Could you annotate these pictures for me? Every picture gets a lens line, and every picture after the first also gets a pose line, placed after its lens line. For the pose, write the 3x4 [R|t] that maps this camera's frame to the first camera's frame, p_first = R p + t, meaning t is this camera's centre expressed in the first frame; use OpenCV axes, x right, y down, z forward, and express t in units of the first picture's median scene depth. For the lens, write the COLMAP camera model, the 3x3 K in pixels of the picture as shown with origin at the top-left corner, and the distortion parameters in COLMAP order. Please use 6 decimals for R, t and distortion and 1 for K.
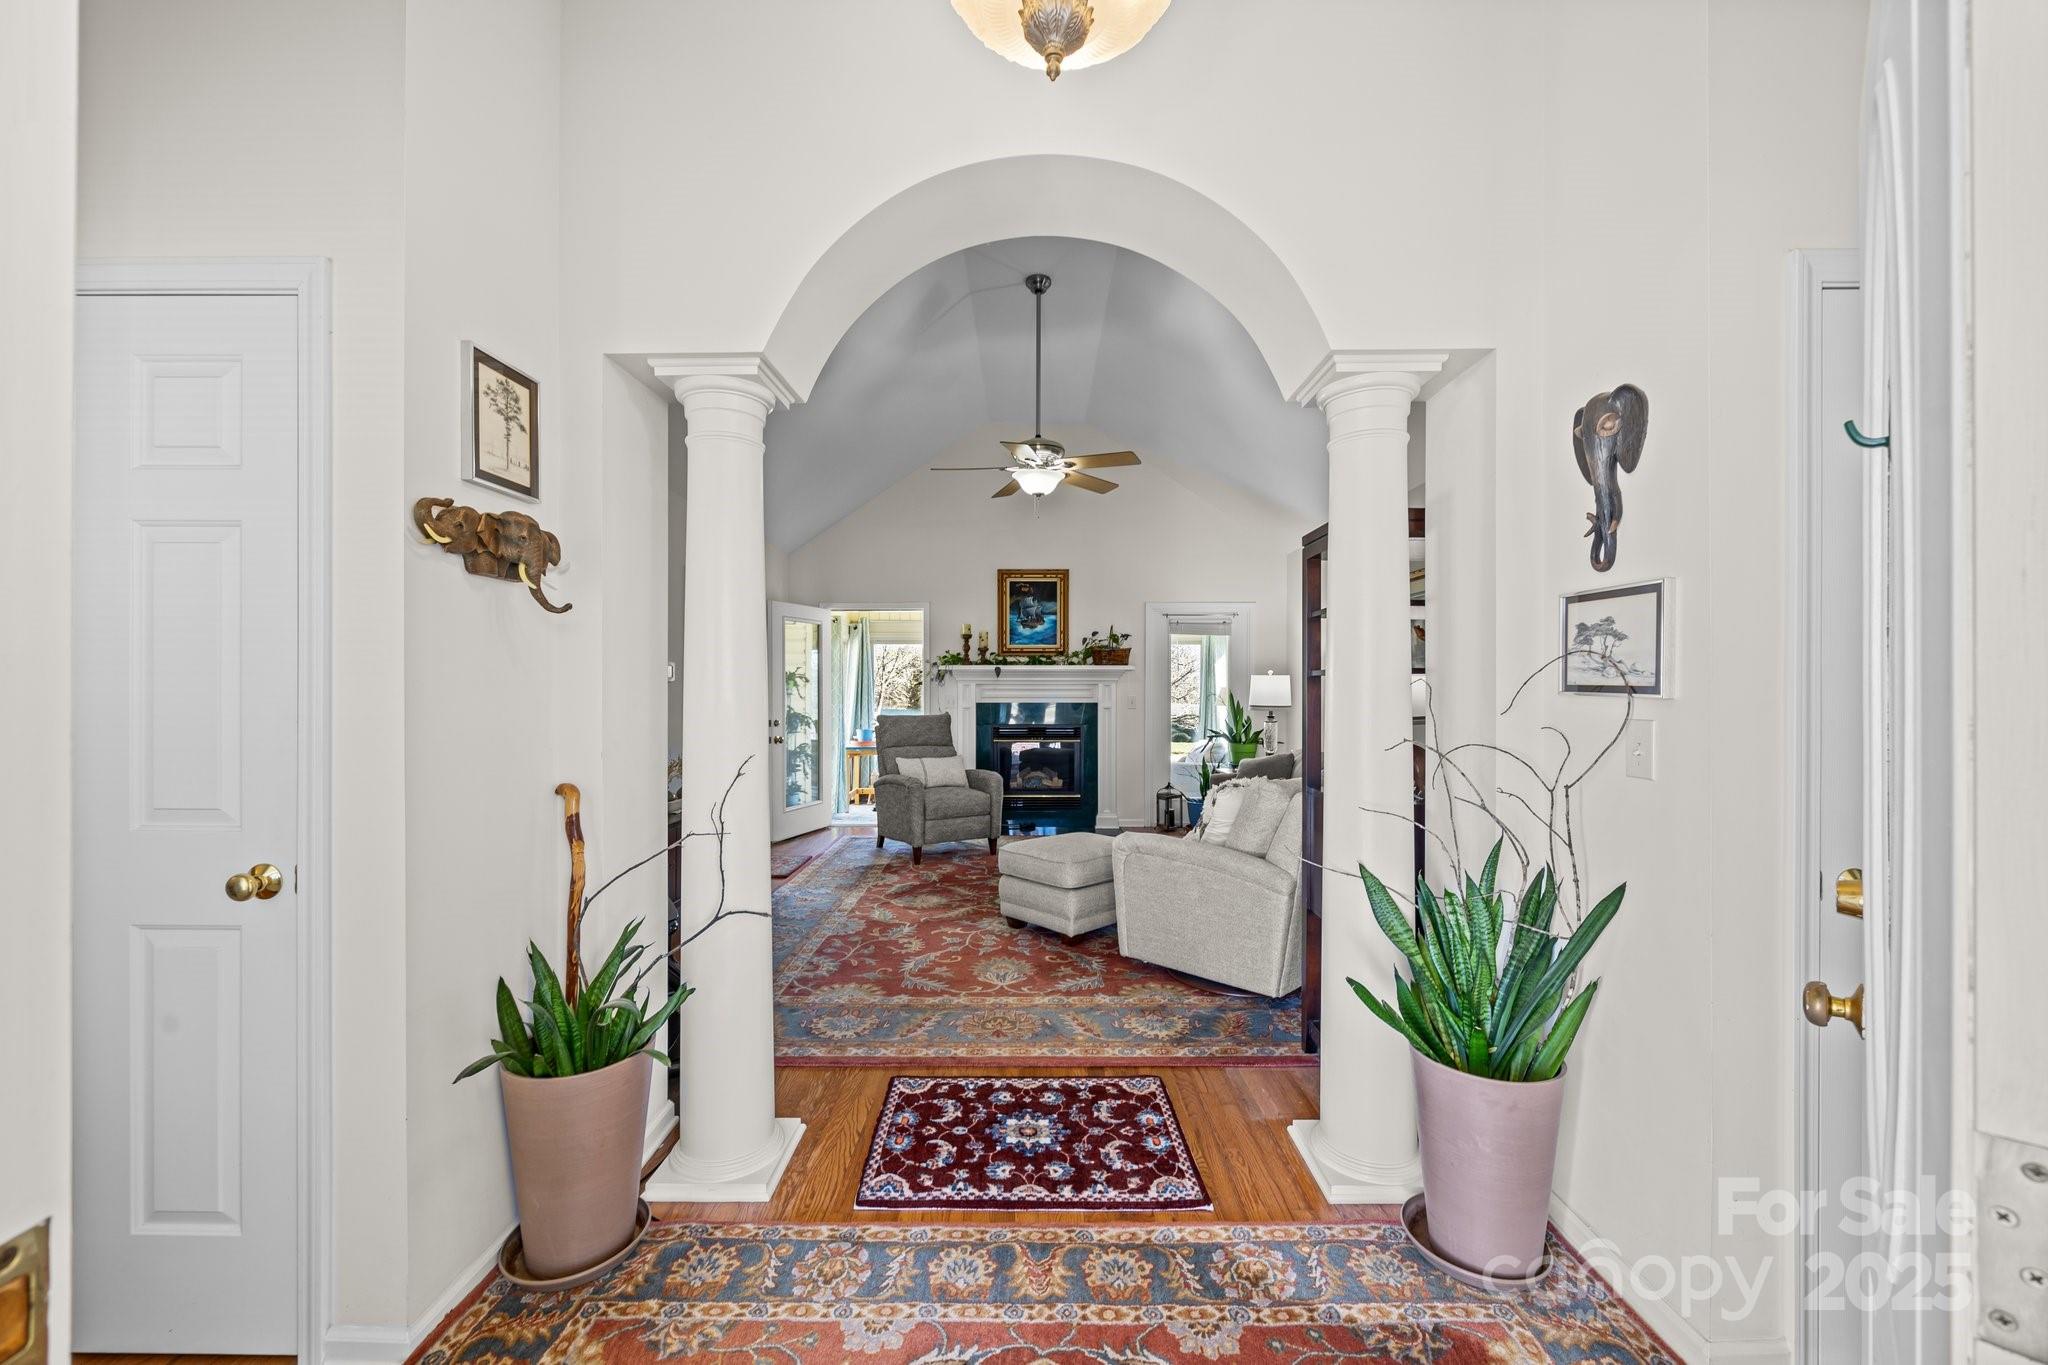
lens RADIAL K [[788.6, 0, 1030.4], [0, 788.6, 689.6], [0, 0, 1]] dist [-0.000744, -0.001375]
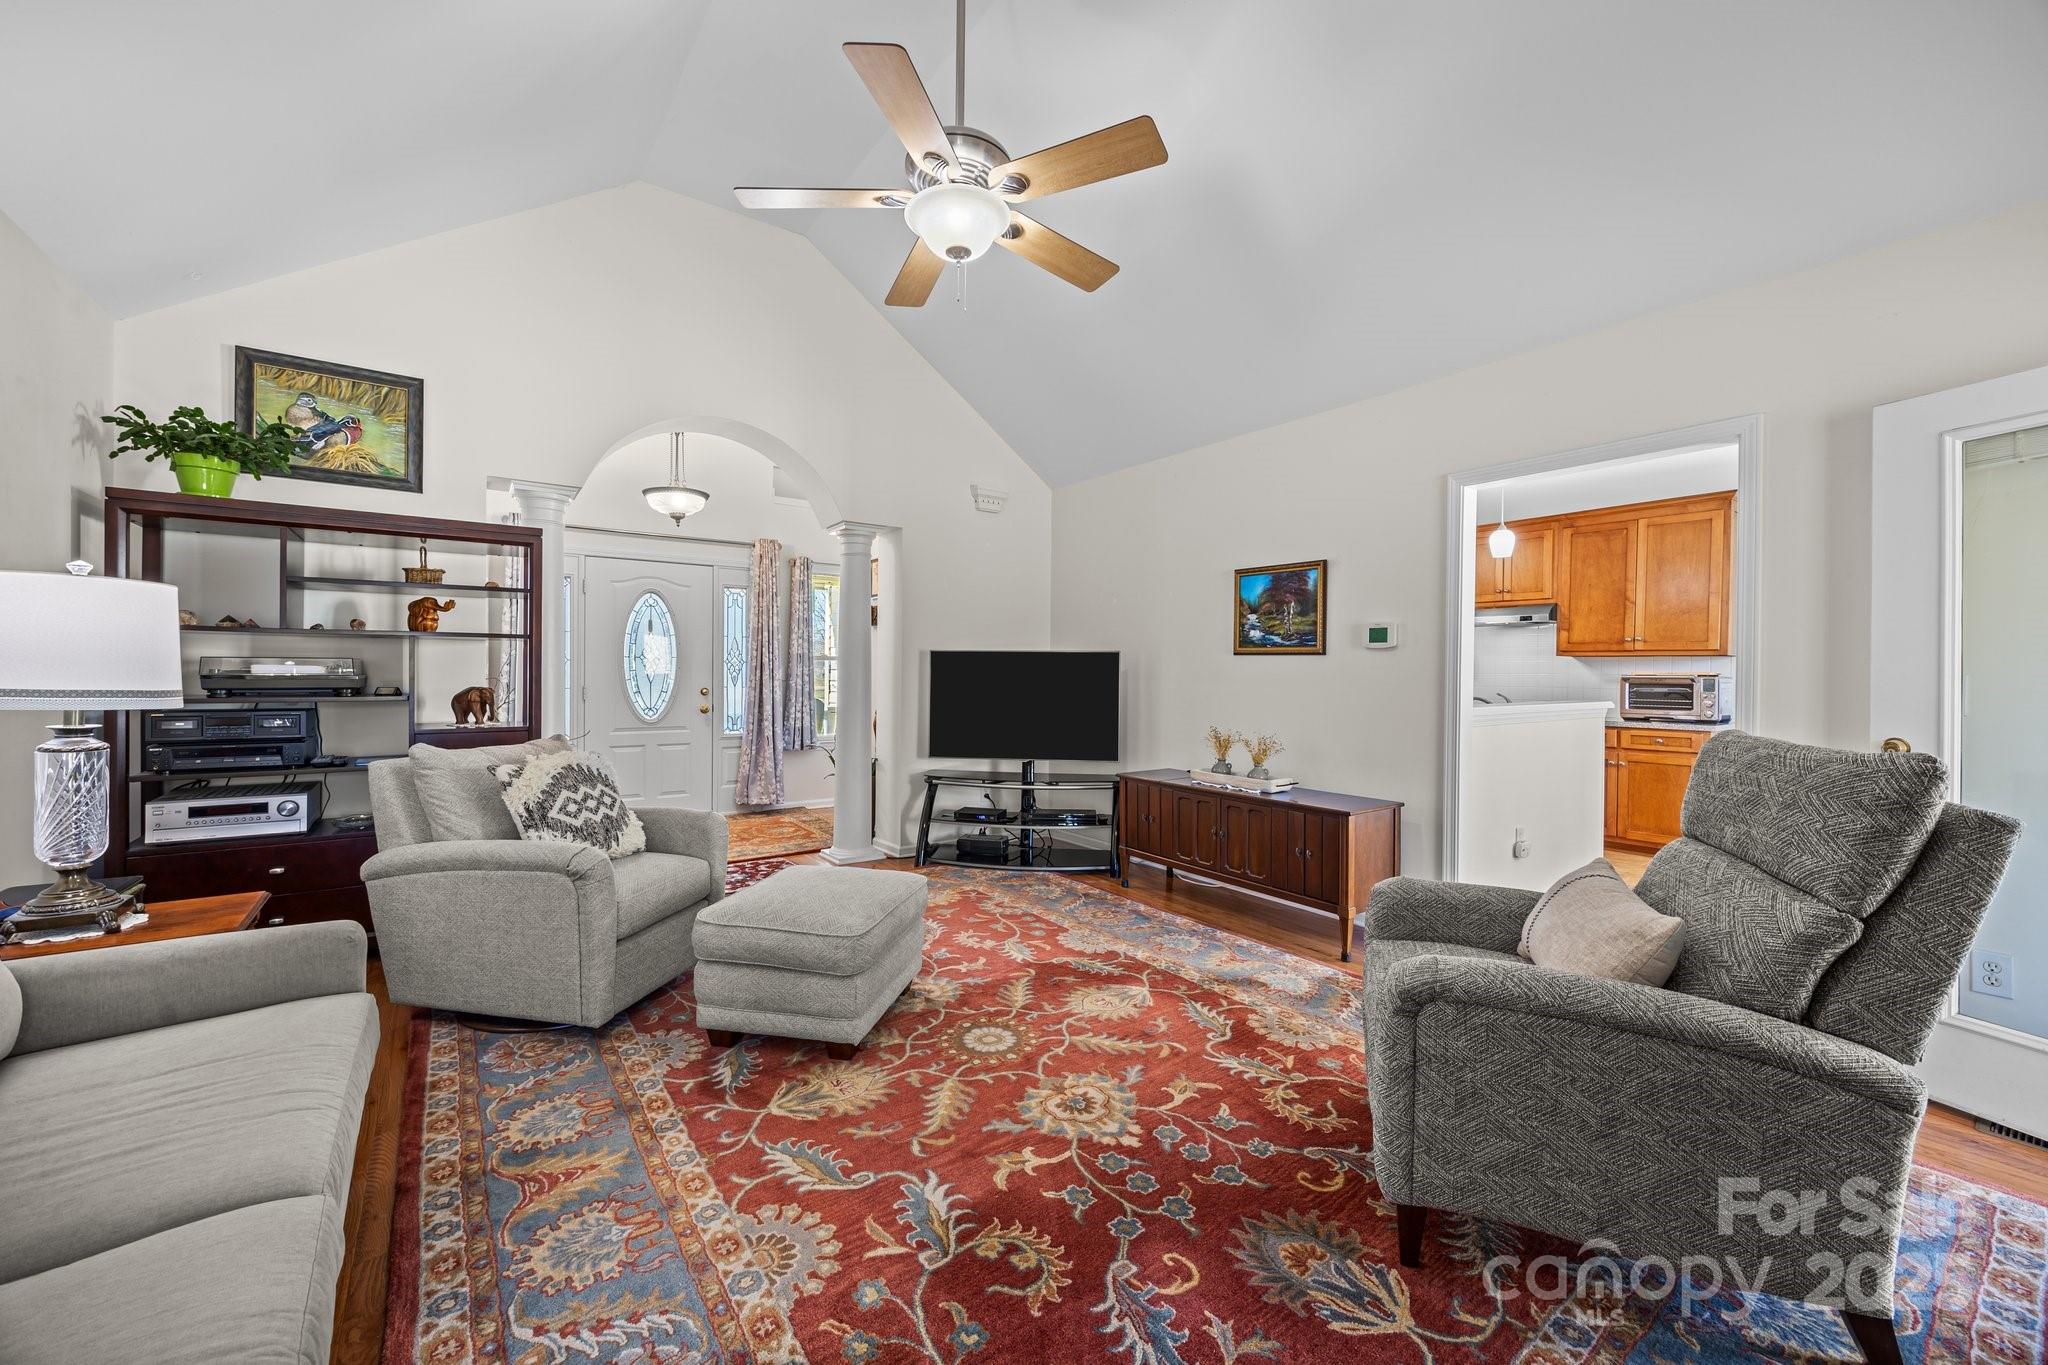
lens RADIAL K [[788.6, 0, 1029.4], [0, 788.6, 681.3], [0, 0, 1]] dist [-0.000744, -0.001375]
pose [[-0.804953, -0.001531, -0.593336, 0.316292], [-0.009065, 0.999912, 0.009719, 0.020806], [0.593269, 0.013202, -0.804896, 1.696625]]
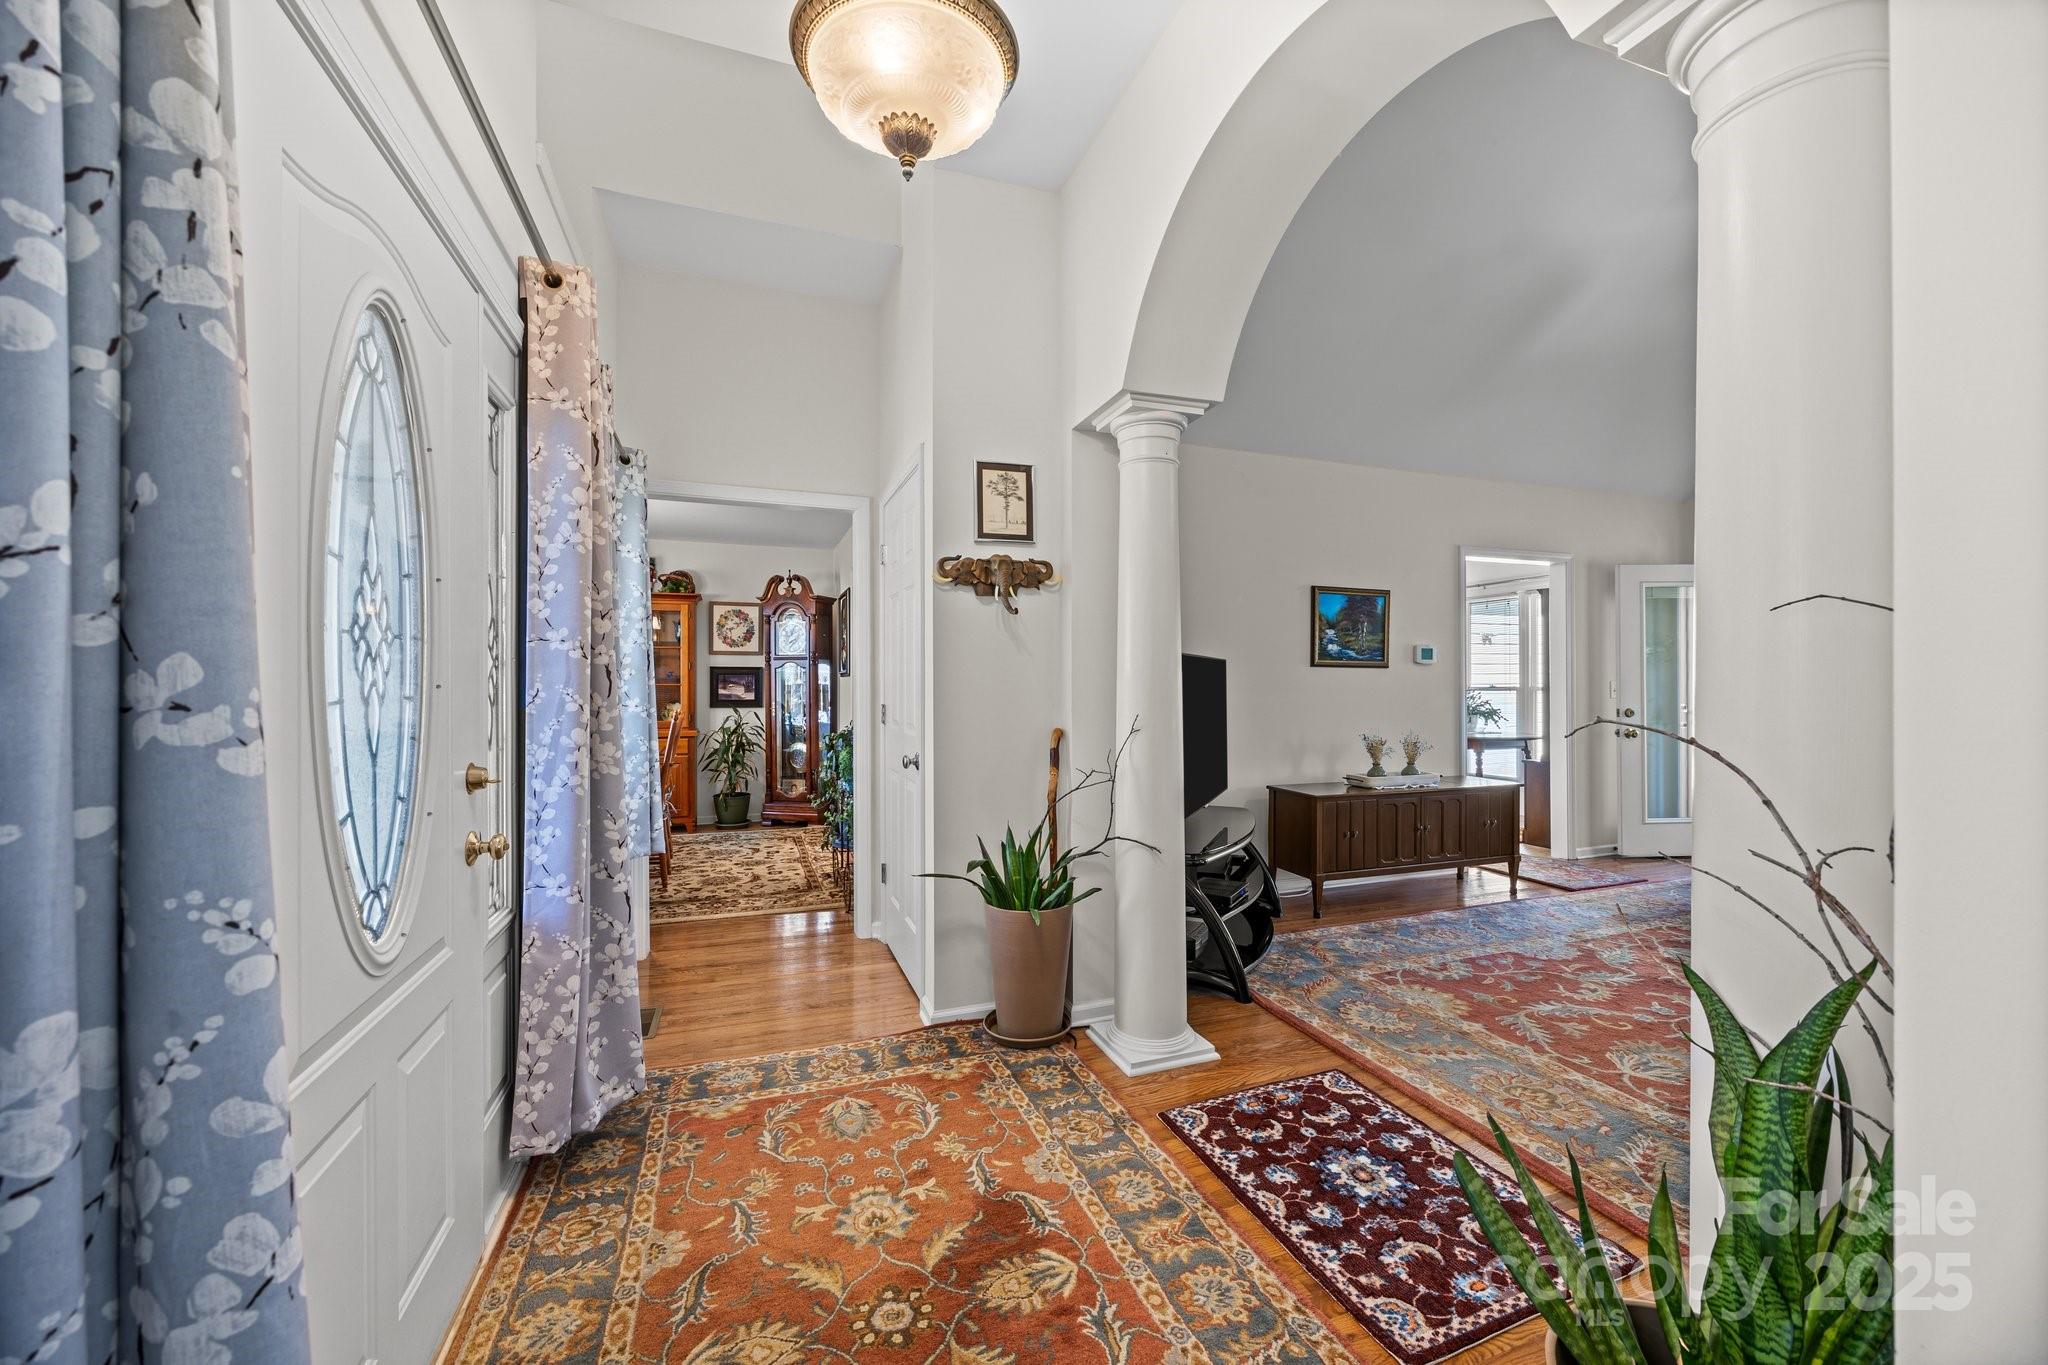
lens RADIAL K [[788.6, 0, 1029.6], [0, 788.6, 686.1], [0, 0, 1]] dist [-0.000744, -0.001375]
pose [[0.350220, 0.000237, -0.936668, 0.369669], [0.004163, 0.999990, 0.001810, 0.017517], [0.936658, -0.004534, 0.350215, 0.205820]]
